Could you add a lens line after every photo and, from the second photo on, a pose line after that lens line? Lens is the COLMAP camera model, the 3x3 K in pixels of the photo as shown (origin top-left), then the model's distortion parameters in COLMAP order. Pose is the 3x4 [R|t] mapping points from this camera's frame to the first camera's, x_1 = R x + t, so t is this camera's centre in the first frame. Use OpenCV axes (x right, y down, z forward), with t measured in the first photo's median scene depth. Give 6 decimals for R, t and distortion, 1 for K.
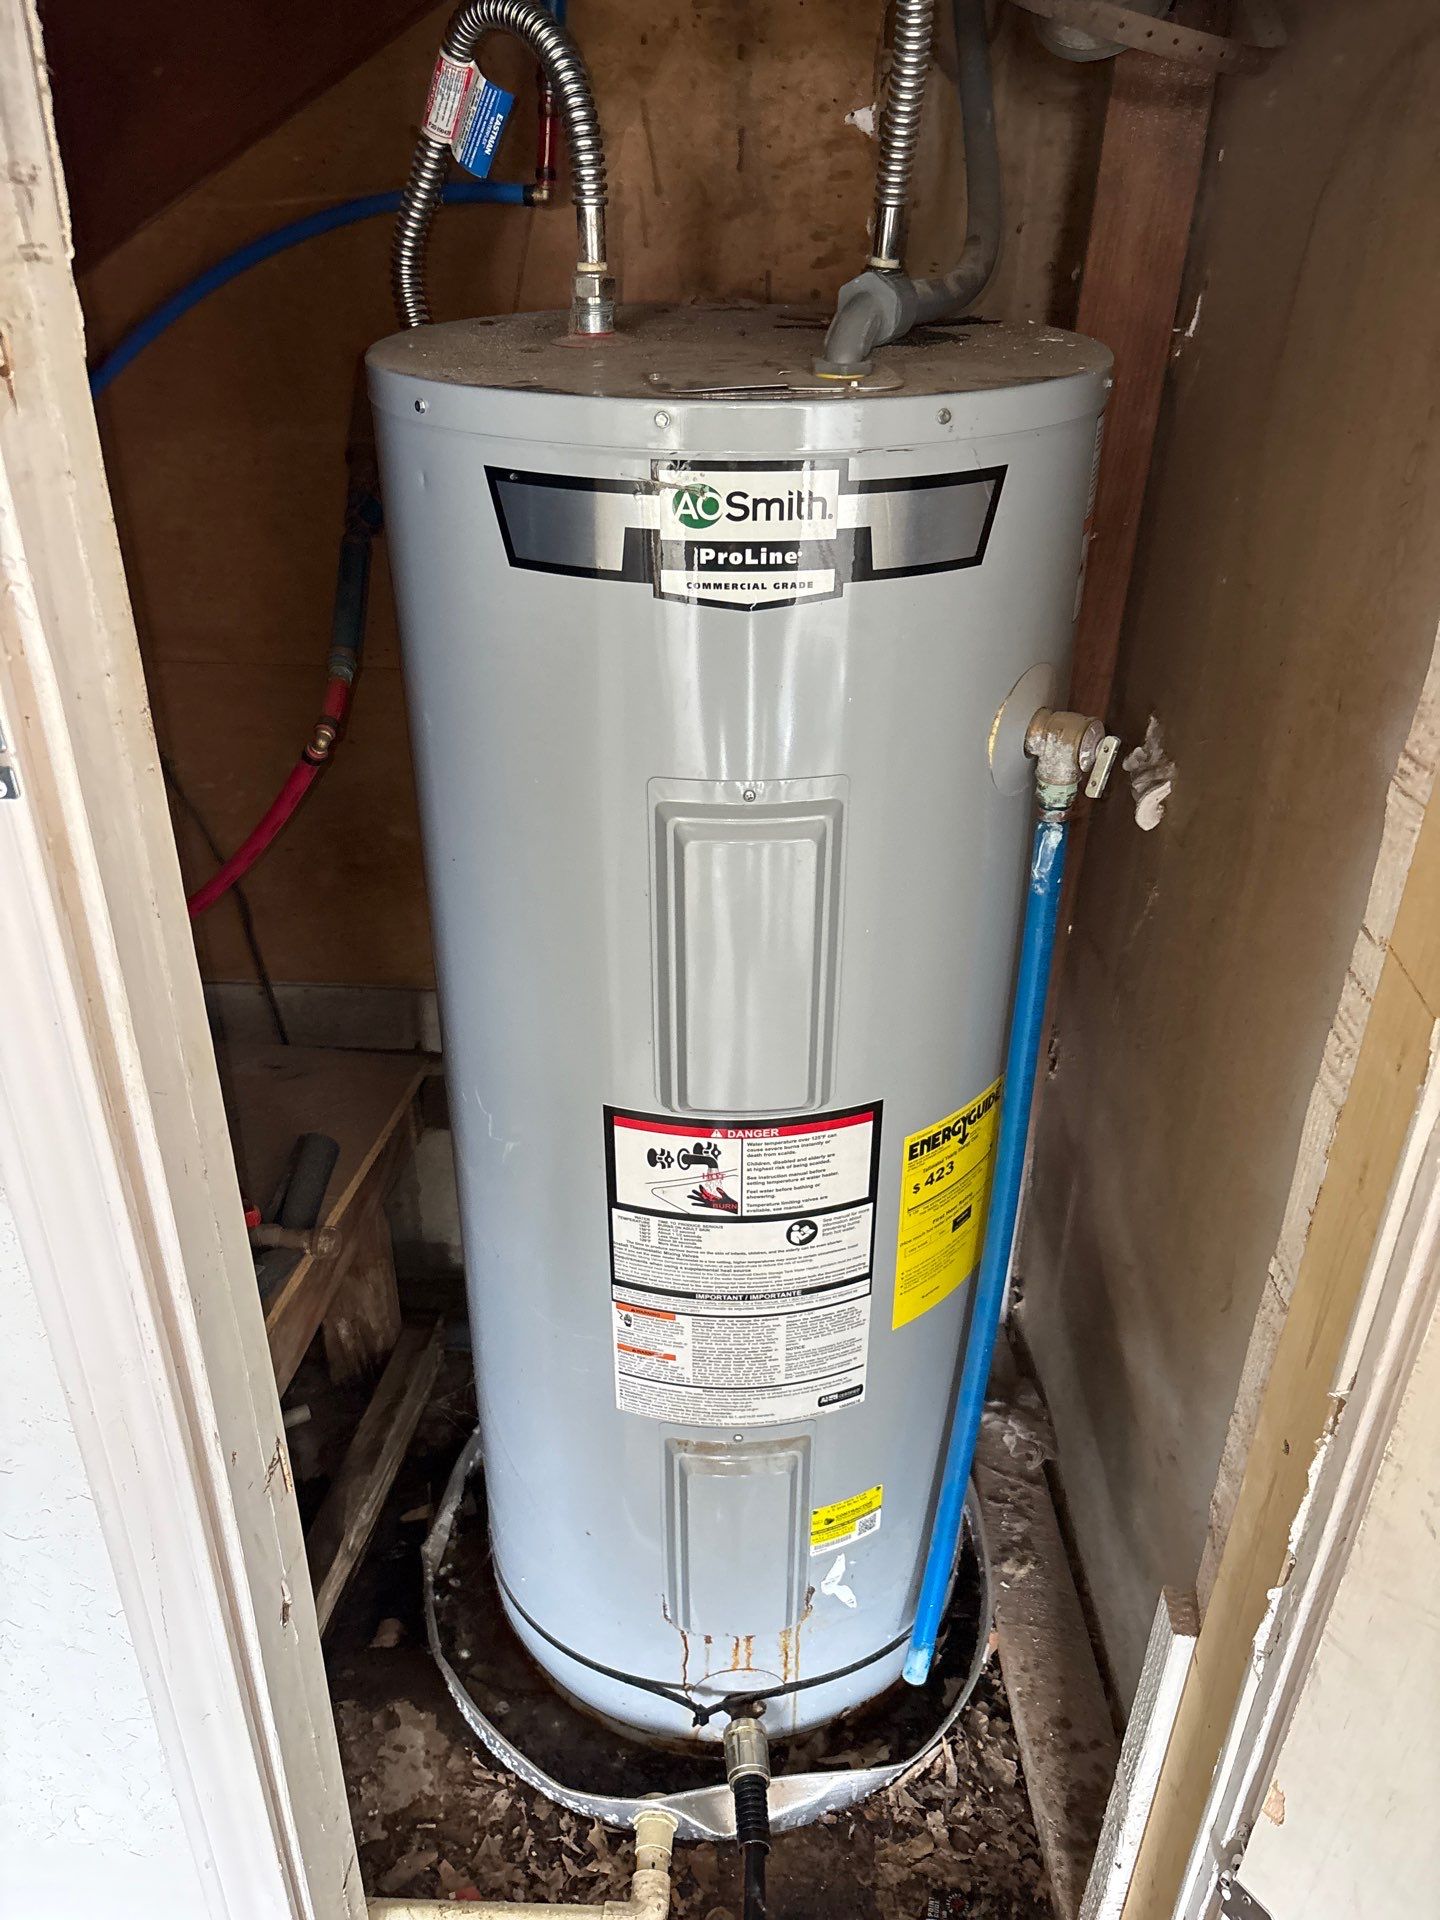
lens RADIAL K [[1474.2, 0, 723.4], [0, 1474.2, 965.6], [0, 0, 1]] dist [0.011684, -0.004935]
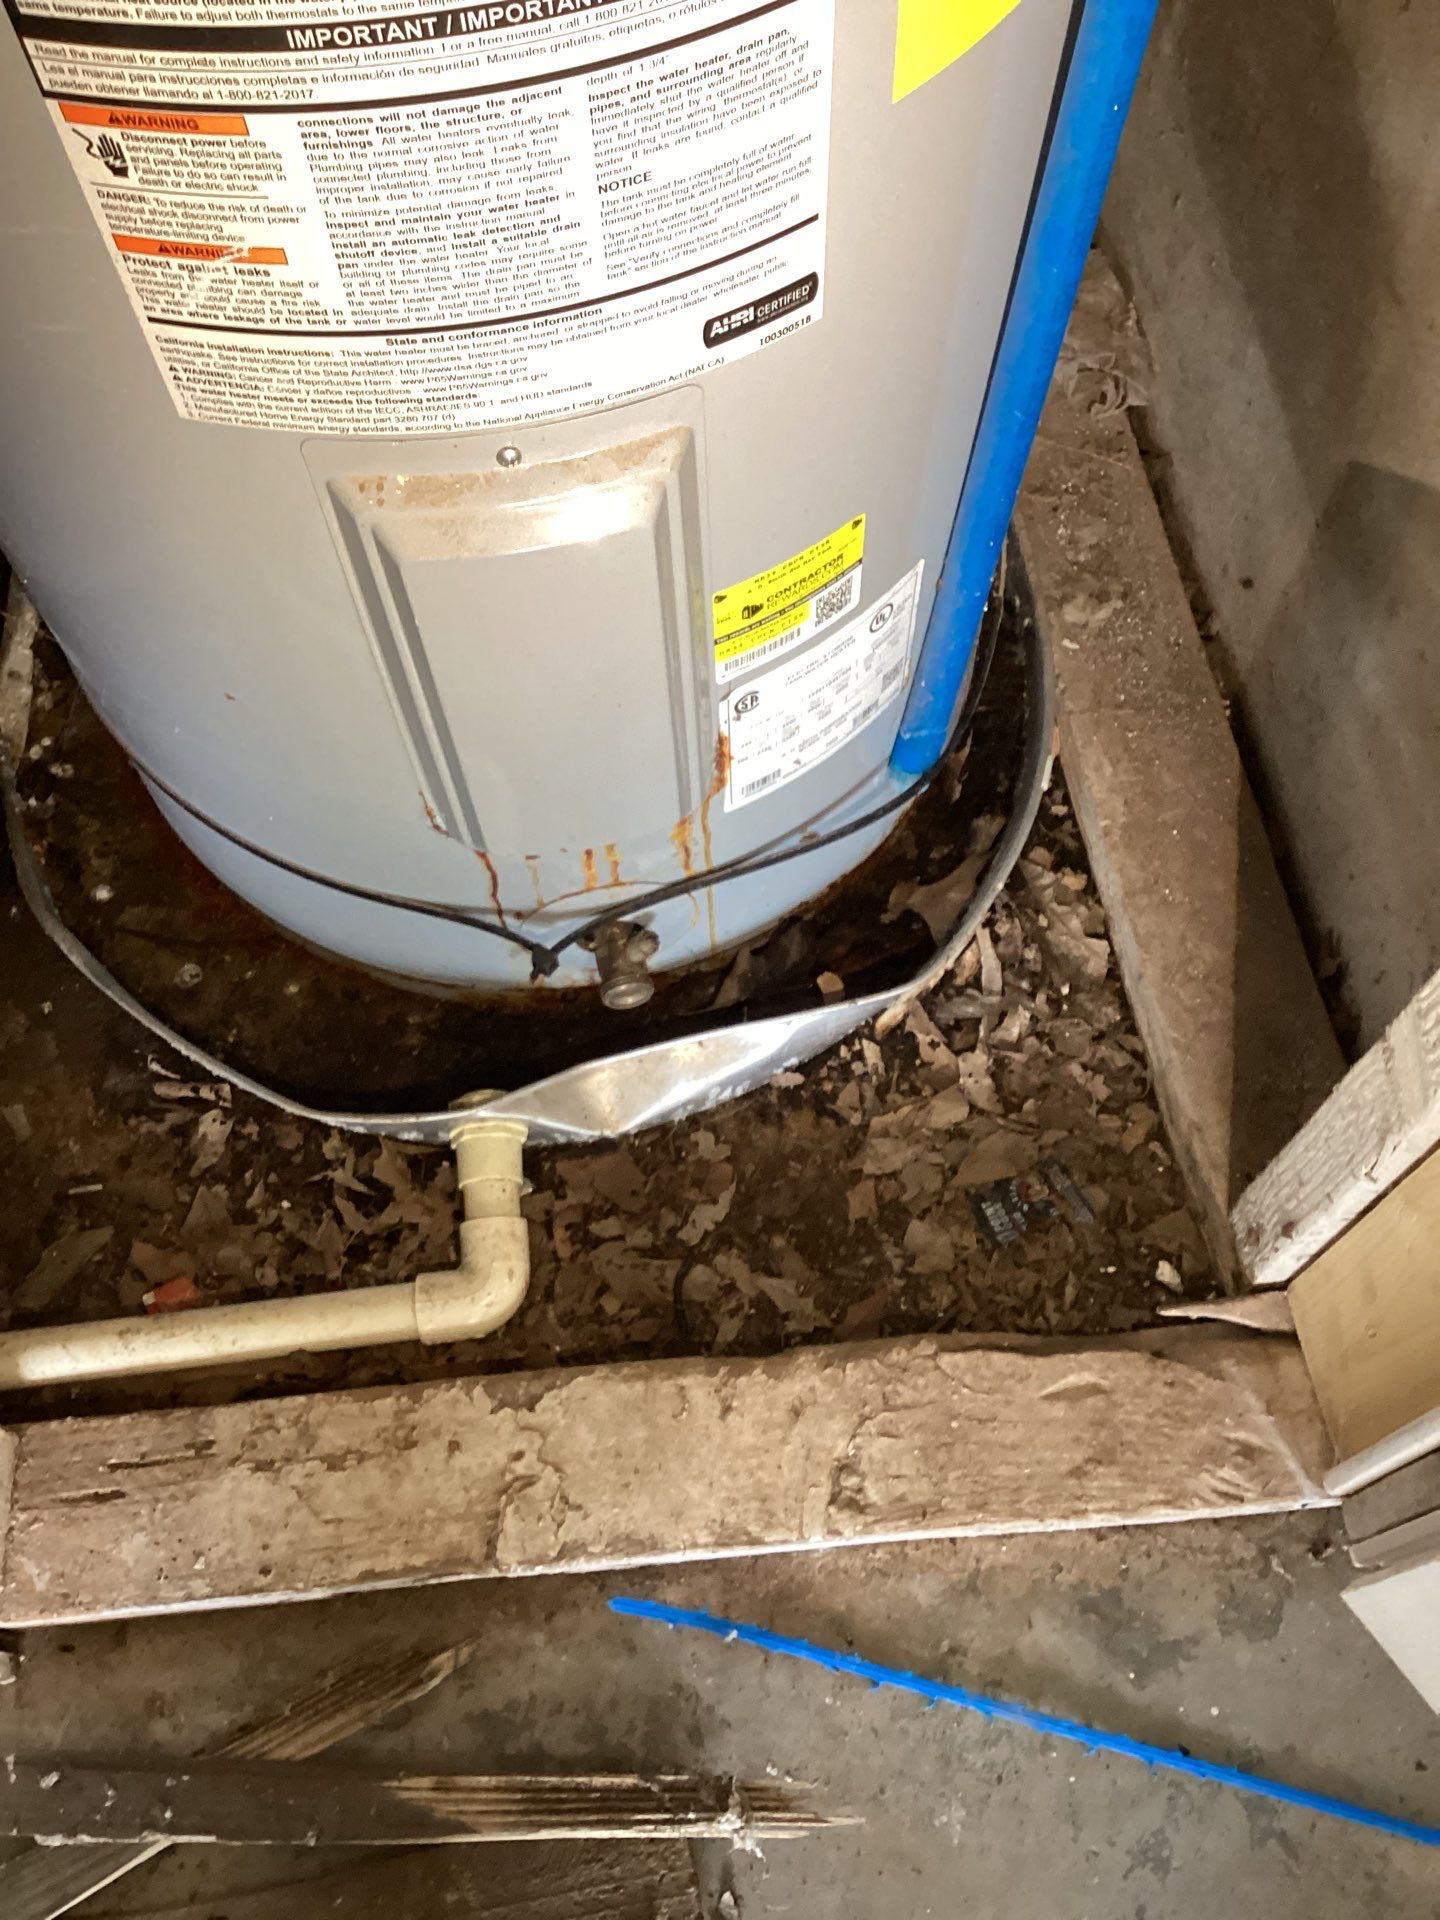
lens RADIAL K [[1749.7, 0, 712.0], [0, 1749.7, 966.1], [0, 0, 1]] dist [0.100468, -0.207647]
pose [[0.990147, -0.136460, 0.031411, 0.031006], [0.093343, 0.810424, 0.578360, 0.170008], [-0.104379, -0.569729, 0.815177, 0.556315]]
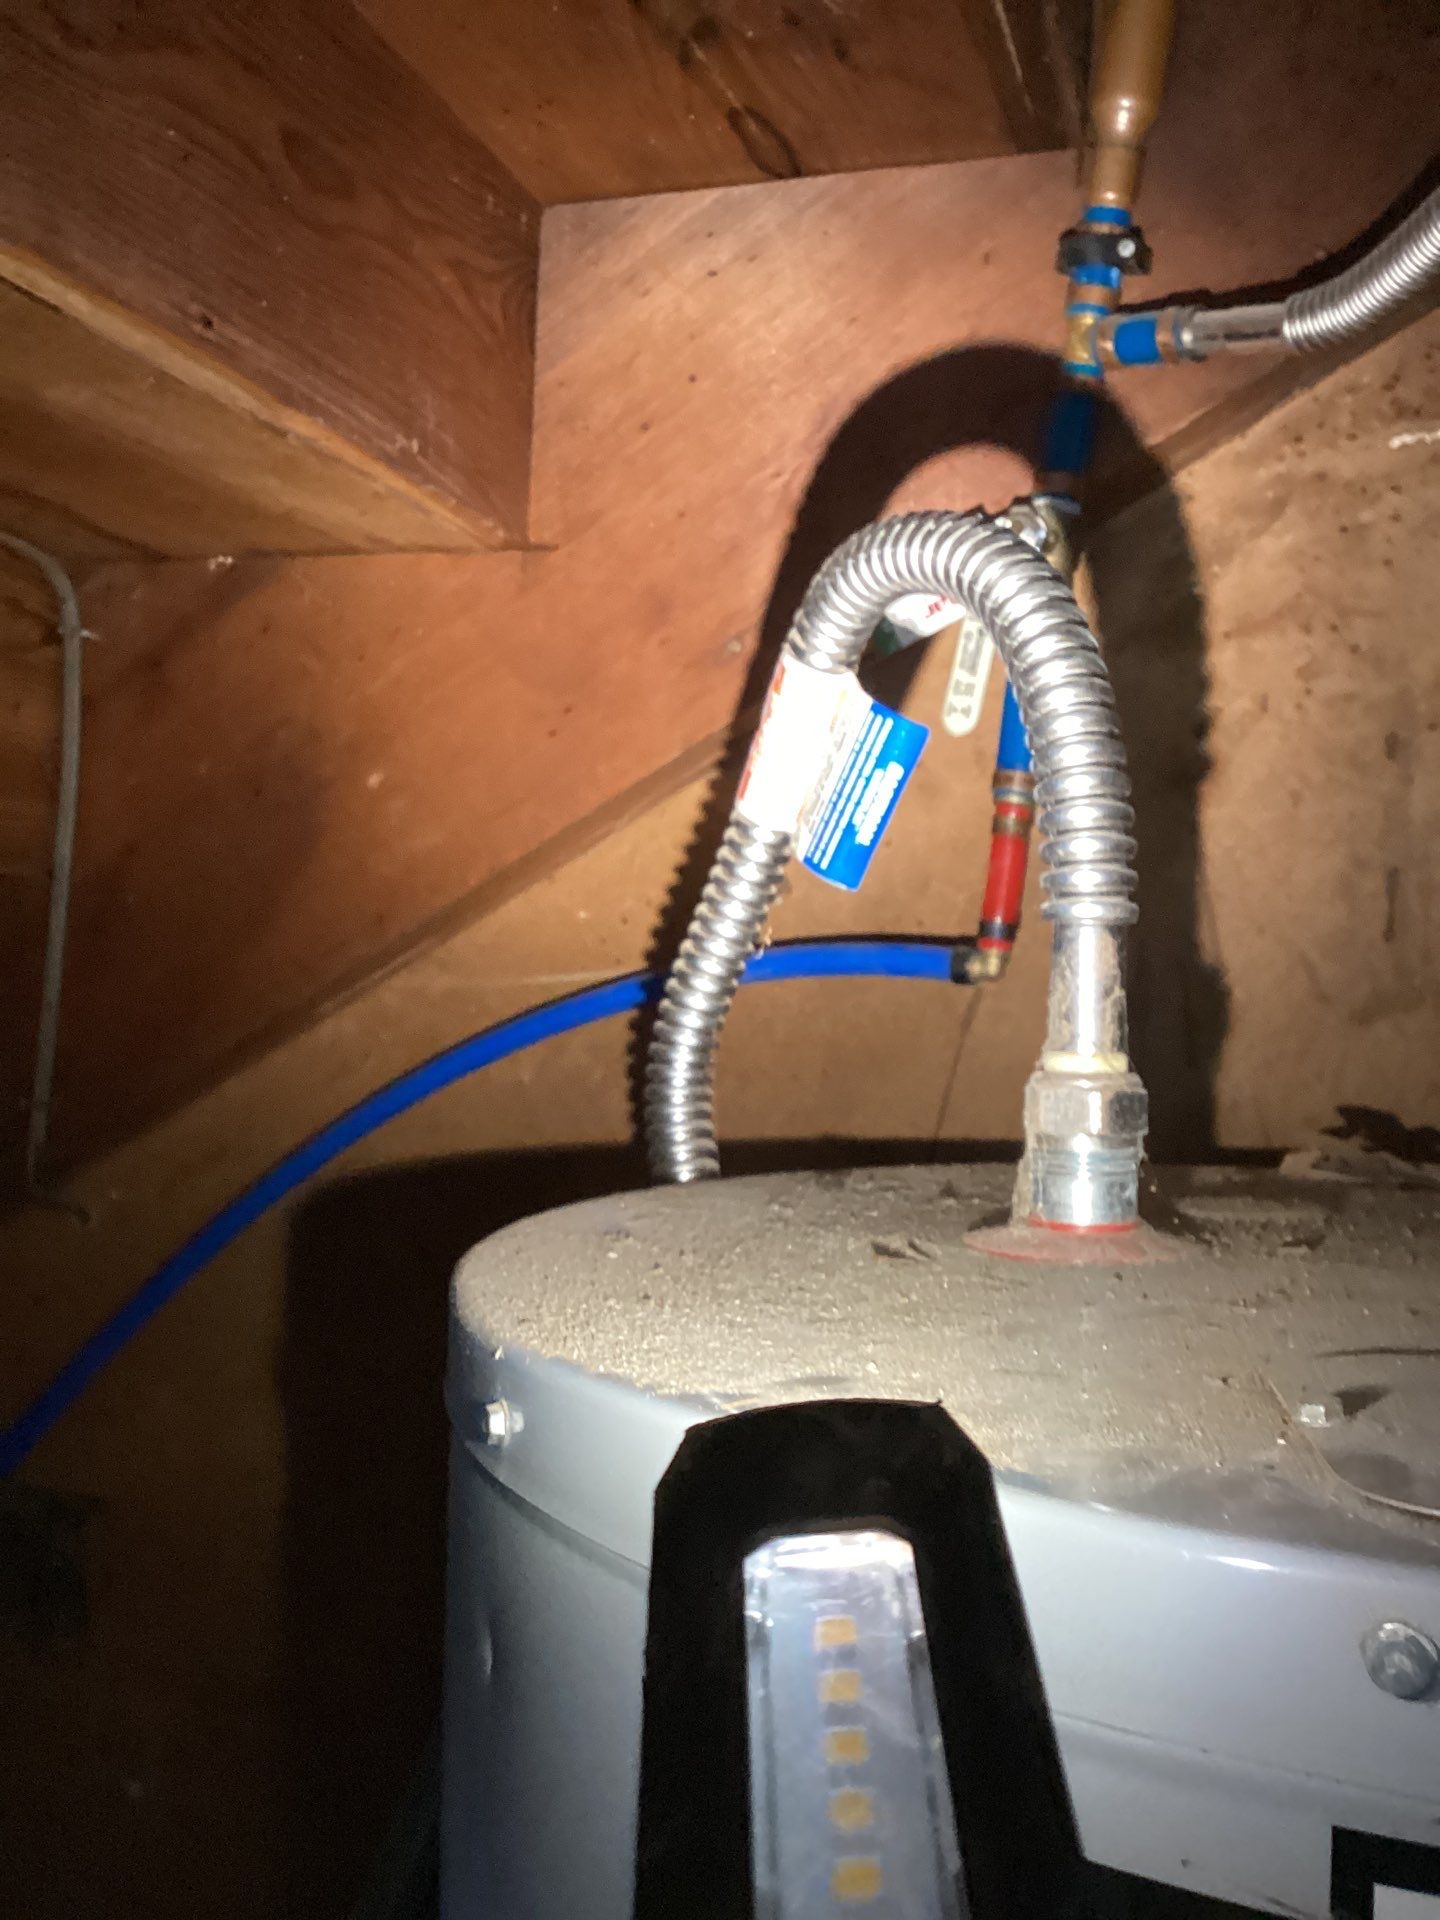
lens RADIAL K [[1754.2, 0, 720.0], [0, 1754.2, 960.0], [0, 0, 1]] dist [0.136875, -0.360234]
pose [[0.960946, 0.014999, -0.276330, -0.046126], [-0.154625, 0.857221, -0.491186, -0.218863], [0.229508, 0.514731, 0.826062, 0.499644]]
